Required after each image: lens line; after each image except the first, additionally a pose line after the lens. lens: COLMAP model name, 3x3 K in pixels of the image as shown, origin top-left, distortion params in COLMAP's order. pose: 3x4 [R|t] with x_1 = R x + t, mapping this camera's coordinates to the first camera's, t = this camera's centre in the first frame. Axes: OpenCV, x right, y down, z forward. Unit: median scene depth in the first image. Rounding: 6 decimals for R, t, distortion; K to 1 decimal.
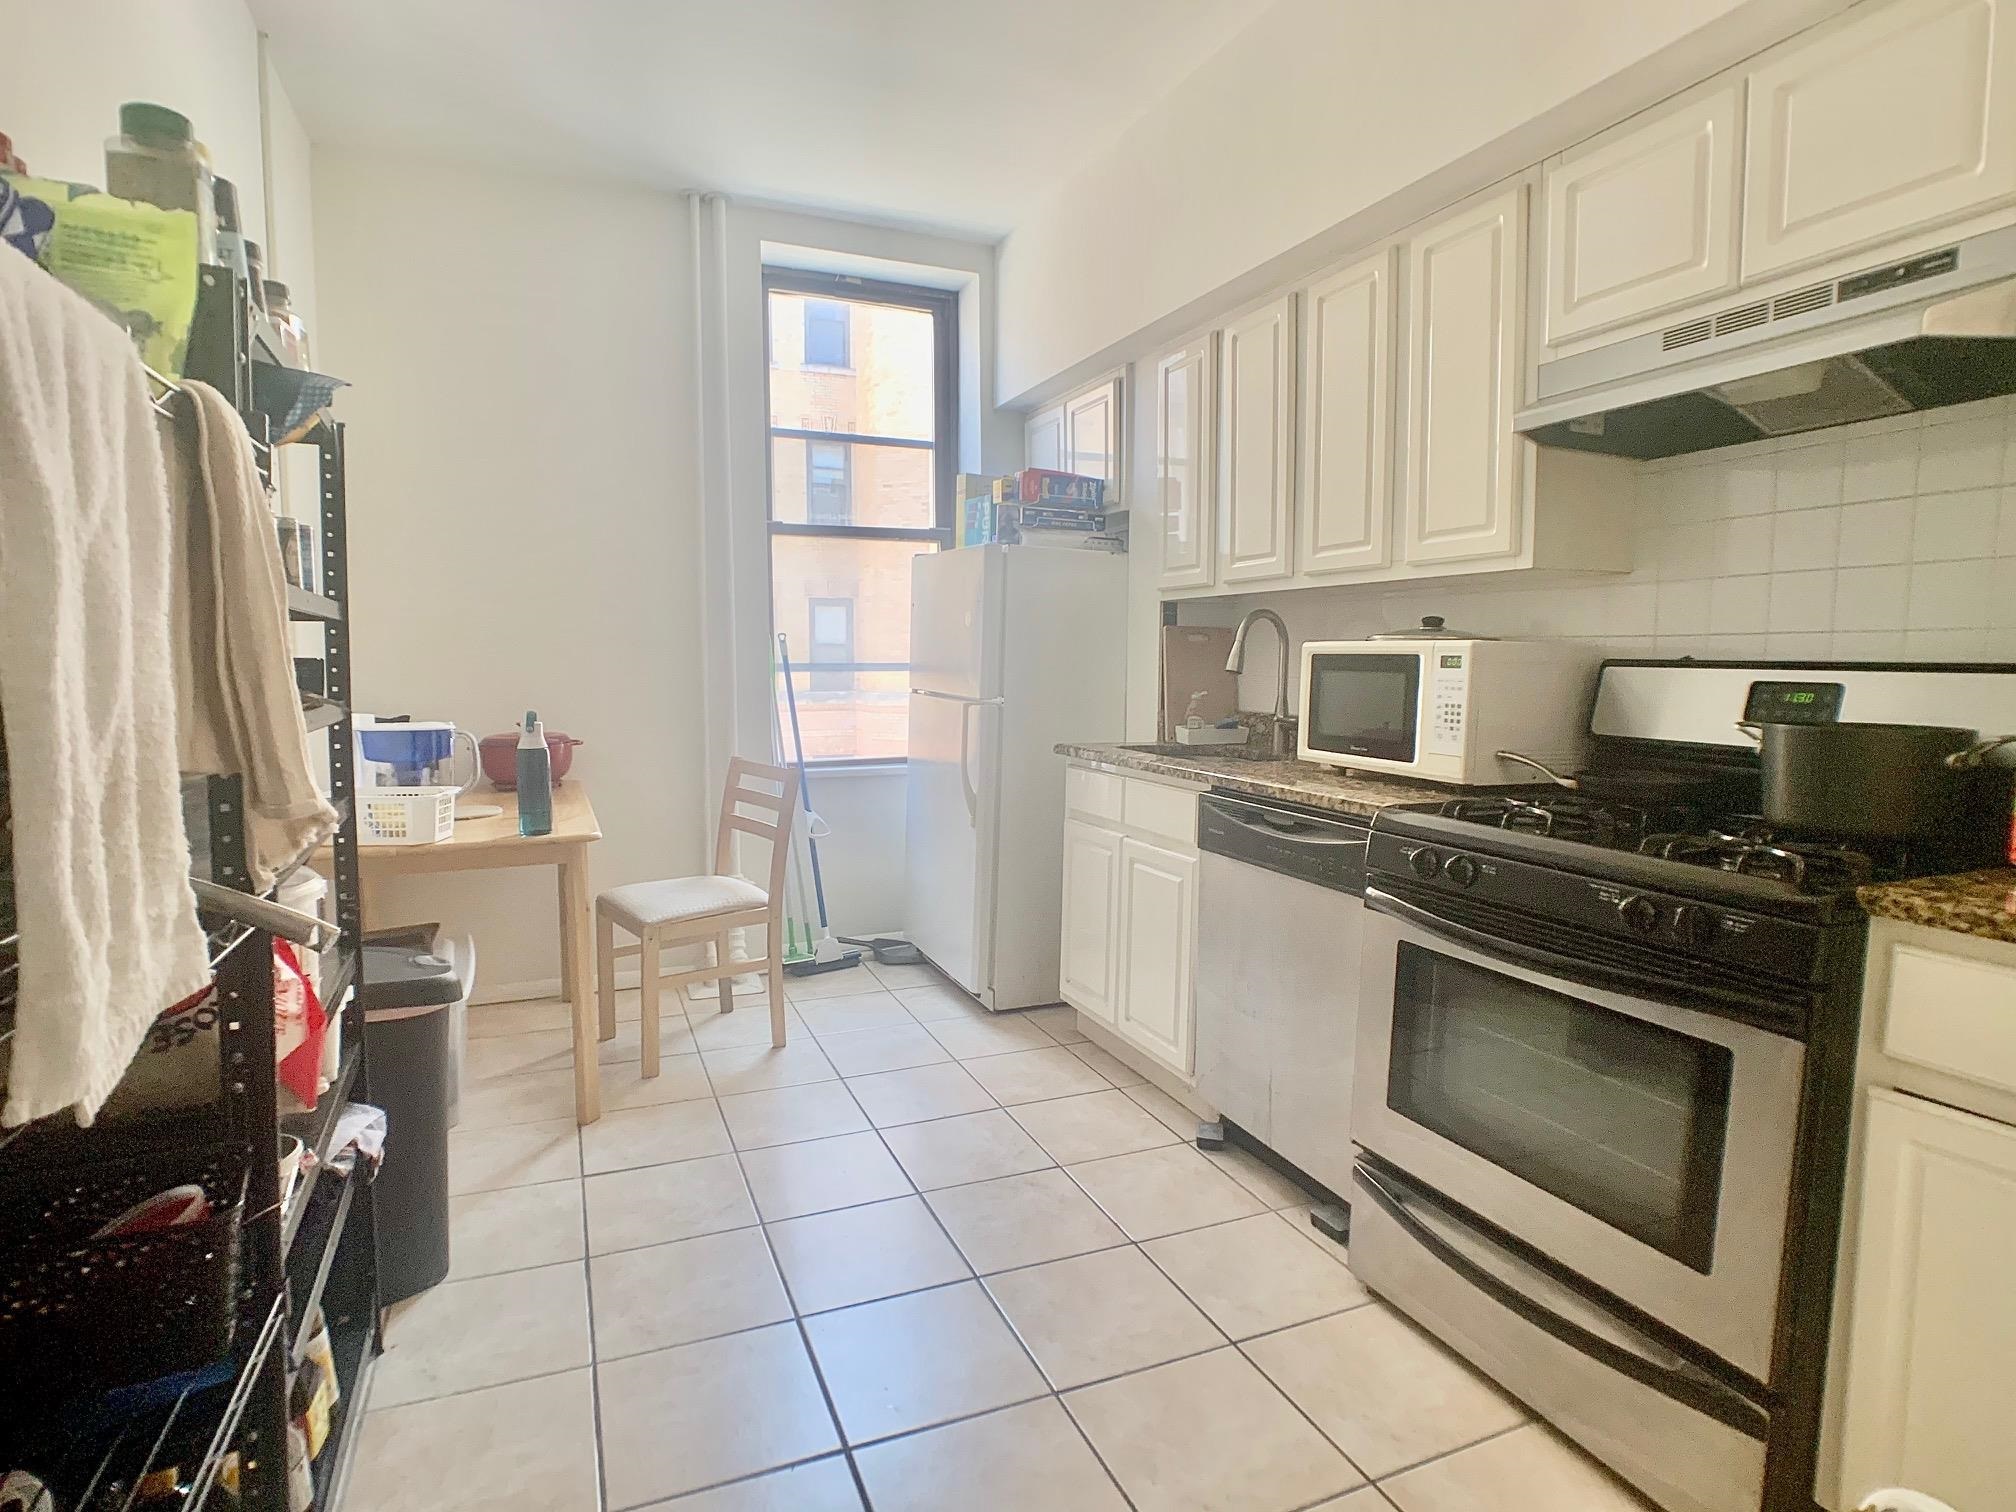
lens RADIAL K [[1071.9, 0, 992.0], [0, 1071.9, 751.3], [0, 0, 1]] dist [-0.017833, 0.002237]
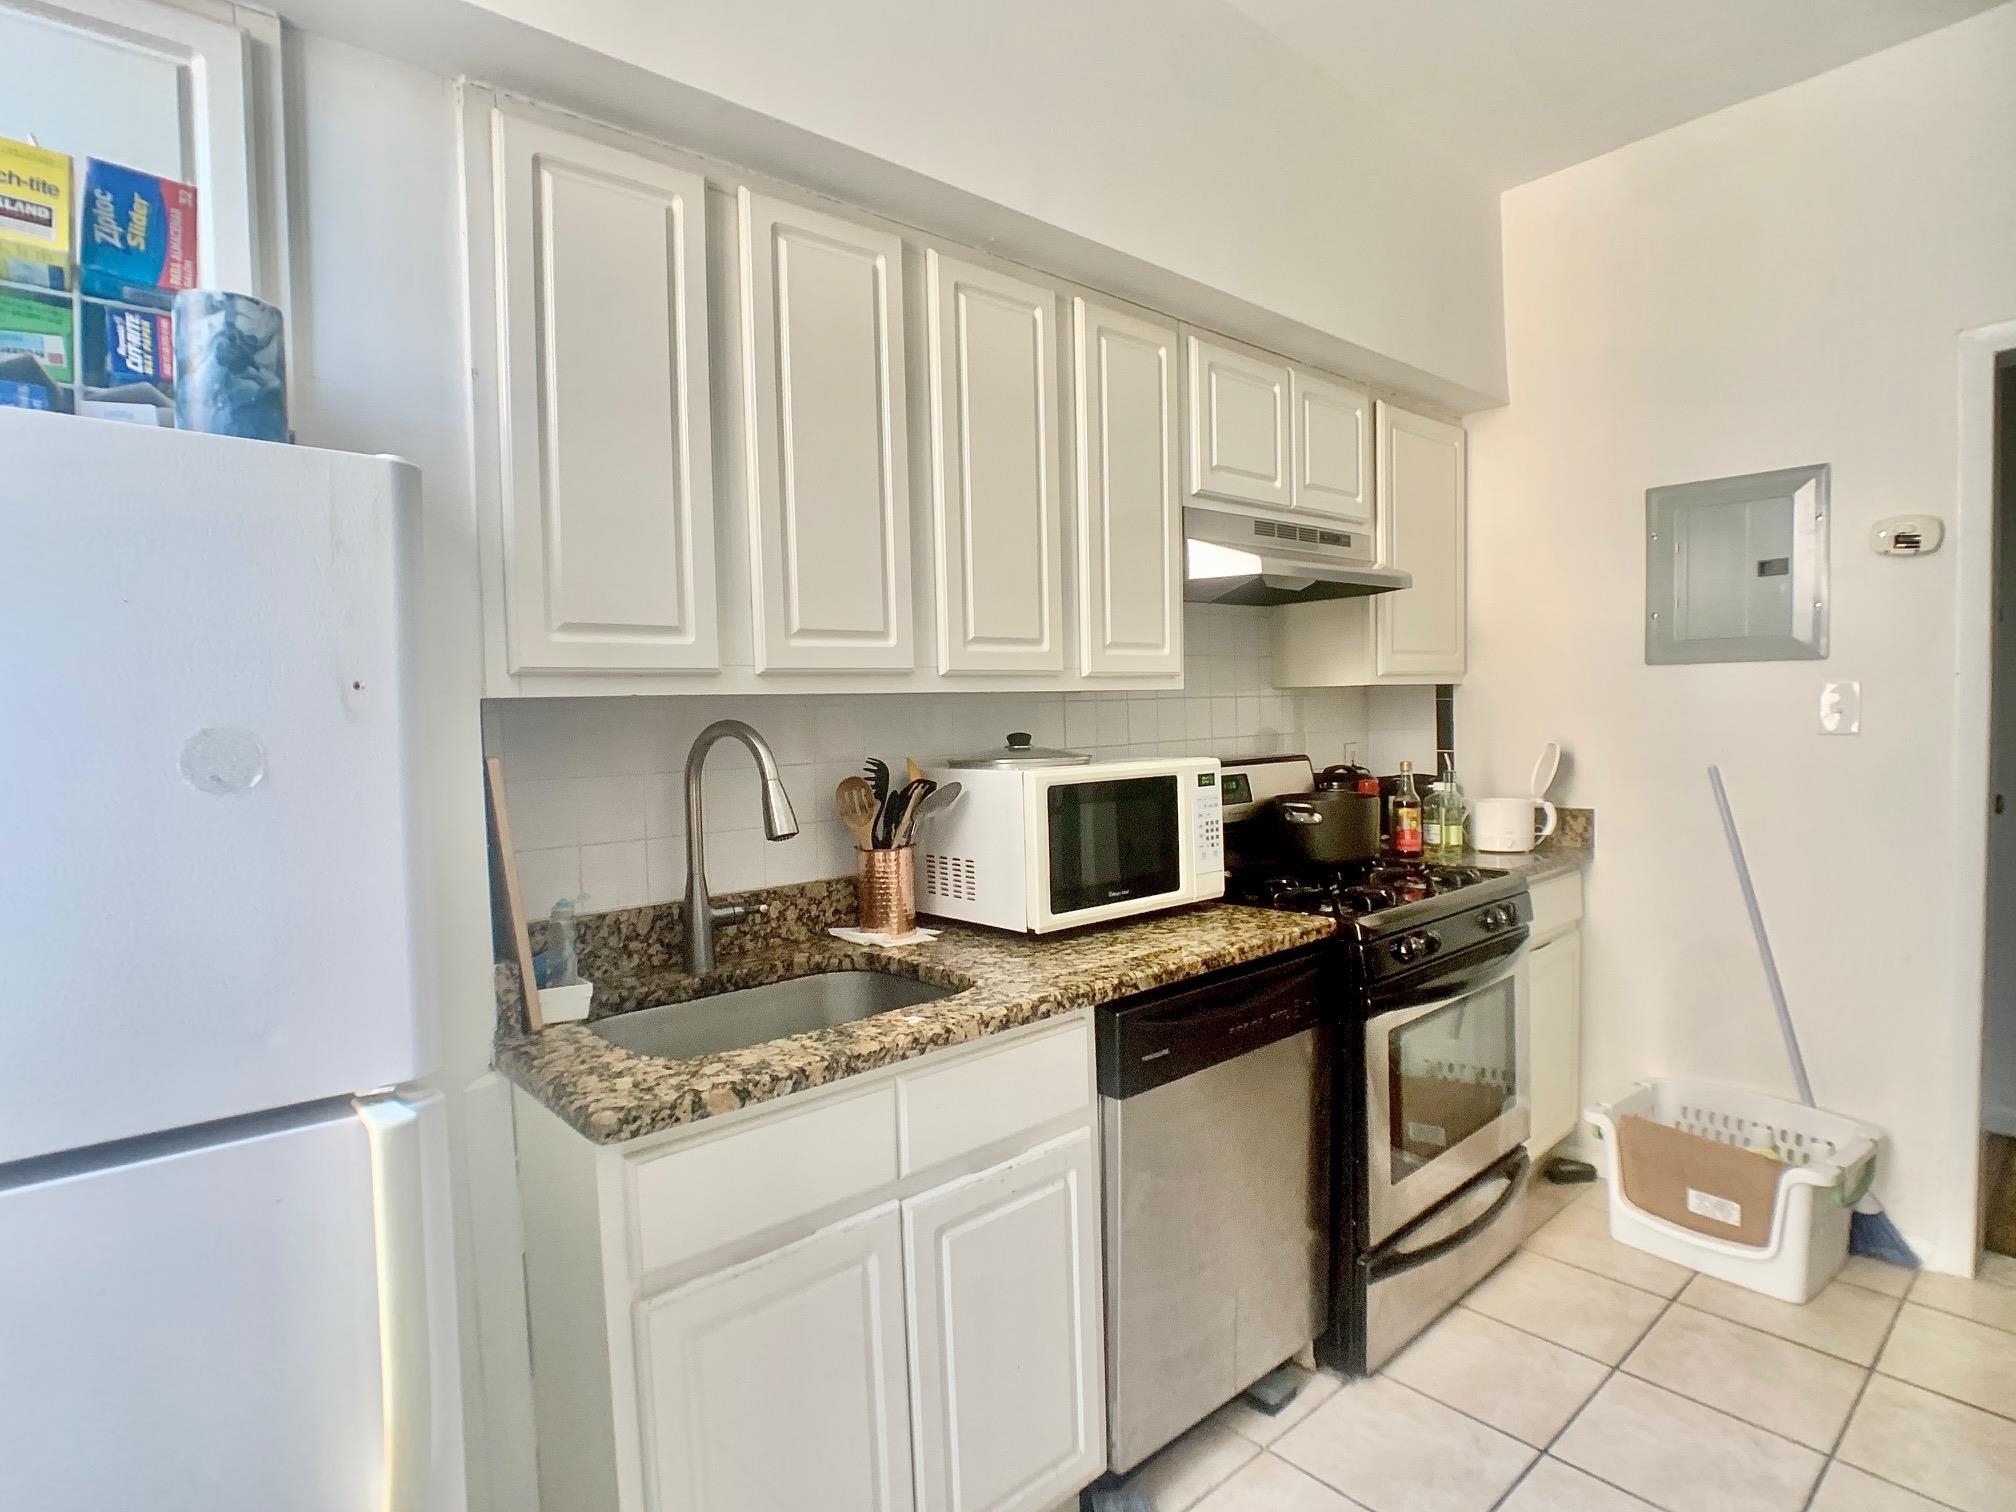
lens RADIAL K [[1071.9, 0, 992.0], [0, 1071.9, 751.3], [0, 0, 1]] dist [-0.017833, 0.002237]
pose [[-0.317150, -0.051144, 0.946995, -0.445645], [0.097765, 0.991462, 0.086287, -0.209134], [-0.943323, 0.119949, -0.309442, 1.439232]]
